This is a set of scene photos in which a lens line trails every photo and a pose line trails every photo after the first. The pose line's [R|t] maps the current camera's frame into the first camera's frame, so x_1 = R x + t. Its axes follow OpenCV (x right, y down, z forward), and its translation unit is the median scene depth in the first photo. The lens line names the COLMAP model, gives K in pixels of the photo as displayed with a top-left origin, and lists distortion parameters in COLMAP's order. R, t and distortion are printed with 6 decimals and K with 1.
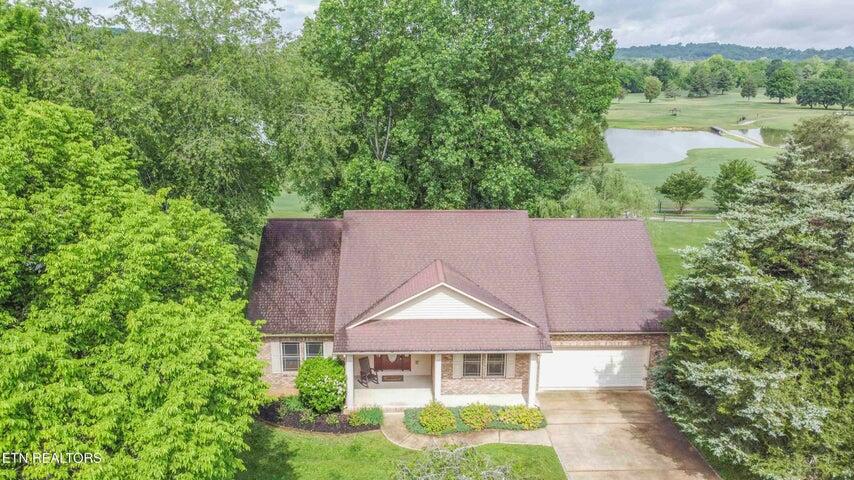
lens RADIAL K [[644.7, 0, 423.9], [0, 644.7, 236.0], [0, 0, 1]] dist [0.012010, -0.010416]
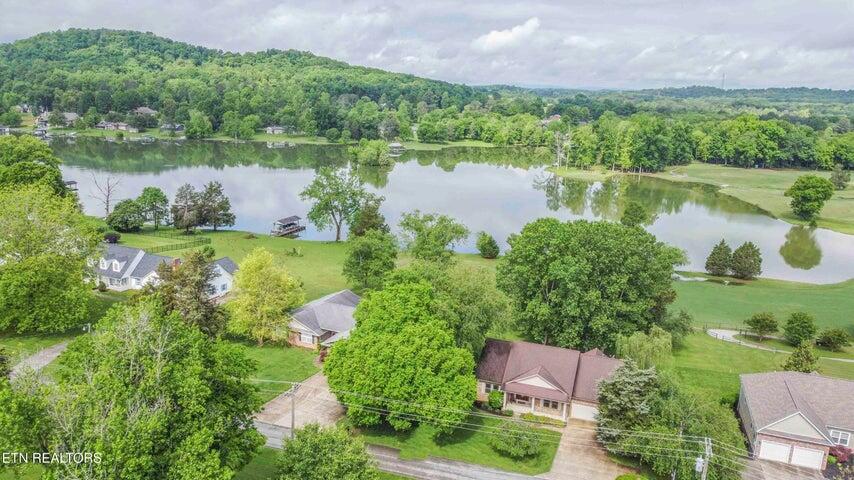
lens RADIAL K [[644.7, 0, 426.4], [0, 644.7, 235.0], [0, 0, 1]] dist [0.012010, -0.010416]
pose [[0.928418, 0.109945, -0.354897, 0.525188], [-0.124692, 0.992016, -0.018876, -0.437278], [0.349988, 0.061778, 0.934715, -1.990976]]
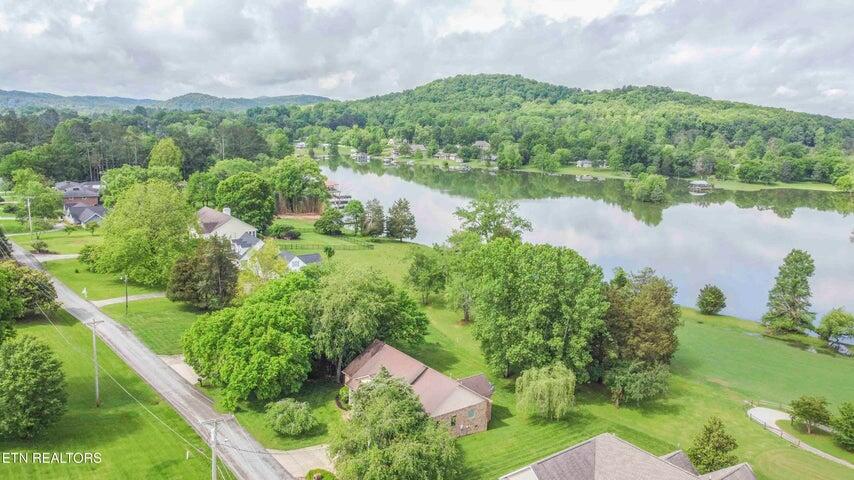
lens RADIAL K [[644.7, 0, 425.7], [0, 644.7, 235.4], [0, 0, 1]] dist [0.012010, -0.010416]
pose [[0.576640, 0.162435, -0.800688, 2.488865], [-0.232254, 0.972193, 0.029964, -0.720991], [0.783290, 0.168685, 0.598332, -0.797463]]
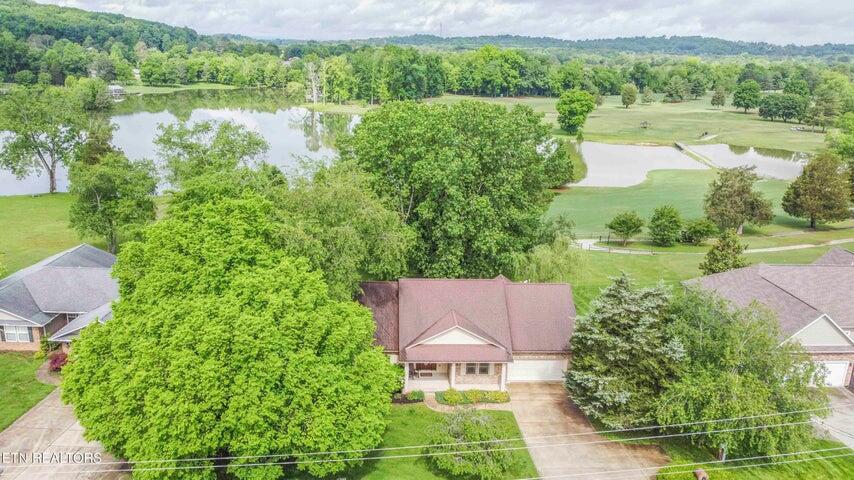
lens RADIAL K [[644.7, 0, 421.2], [0, 644.7, 238.3], [0, 0, 1]] dist [0.012010, -0.010416]
pose [[0.999611, 0.016362, 0.022569, -0.115756], [-0.016992, 0.999464, 0.027992, -0.221198], [-0.022099, -0.028364, 0.999353, -0.831846]]
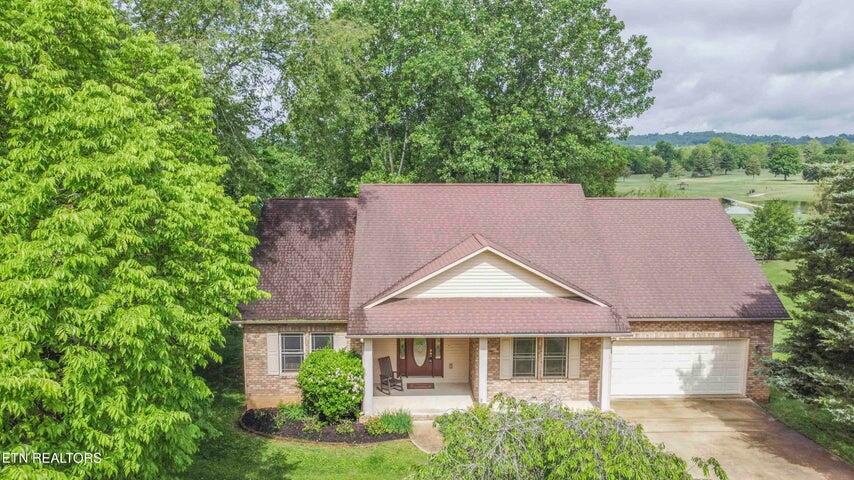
lens RADIAL K [[644.7, 0, 424.8], [0, 644.7, 238.1], [0, 0, 1]] dist [0.012010, -0.010416]
pose [[0.999966, -0.006675, -0.004847, -0.040663], [0.005974, 0.991178, -0.132403, 0.154839], [0.005688, 0.132369, 0.991184, 0.207376]]
